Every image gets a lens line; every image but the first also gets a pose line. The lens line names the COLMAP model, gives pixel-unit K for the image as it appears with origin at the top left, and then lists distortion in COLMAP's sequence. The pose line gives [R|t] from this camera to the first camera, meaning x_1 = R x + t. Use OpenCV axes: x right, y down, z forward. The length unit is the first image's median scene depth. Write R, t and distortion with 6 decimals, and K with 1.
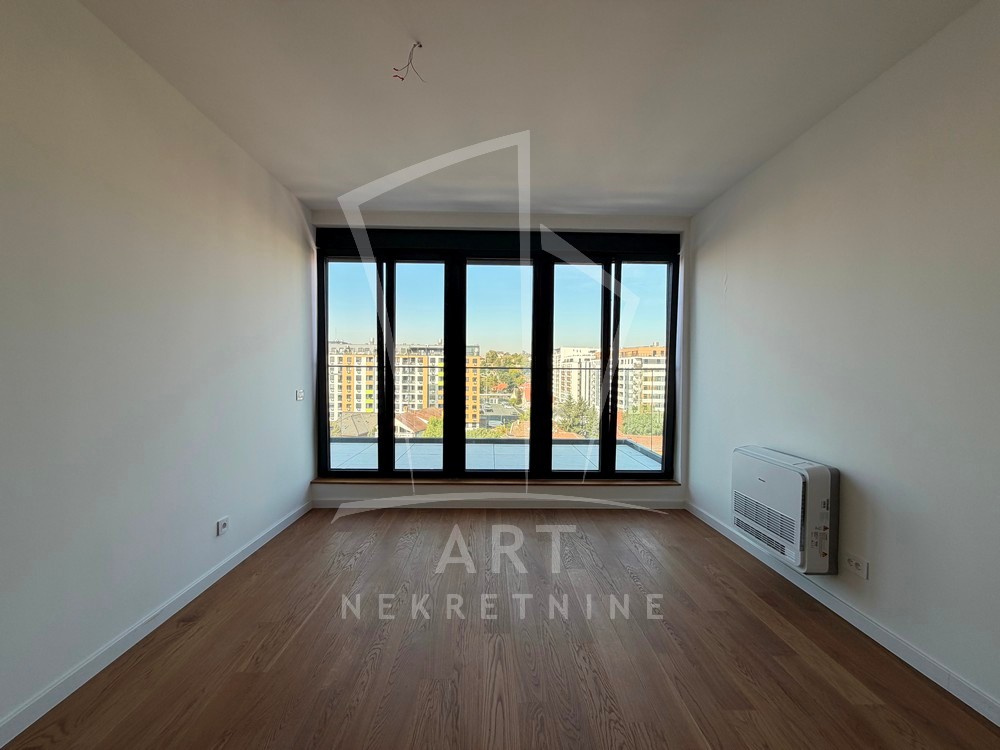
lens RADIAL K [[401.0, 0, 497.1], [0, 401.0, 378.3], [0, 0, 1]] dist [-0.000786, -0.000357]
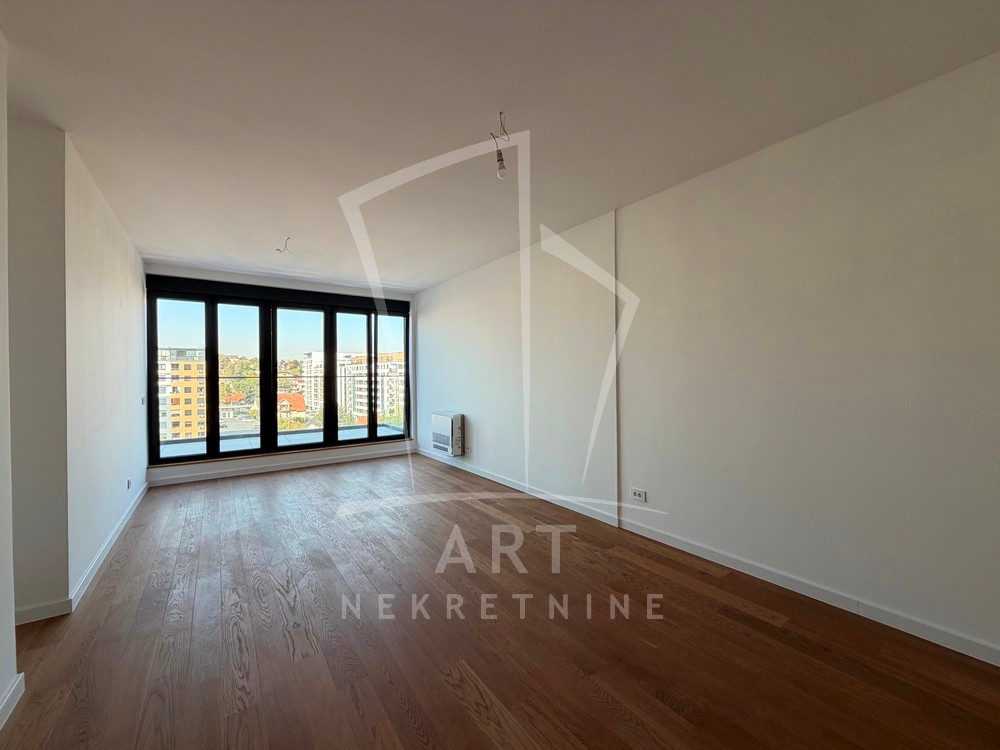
lens RADIAL K [[401.0, 0, 497.1], [0, 401.0, 378.3], [0, 0, 1]] dist [-0.000786, -0.000357]
pose [[0.830609, -0.020610, 0.556474, -0.233616], [0.027574, 0.999611, -0.004135, 0.005465], [-0.556173, 0.018779, 0.830855, -0.729726]]
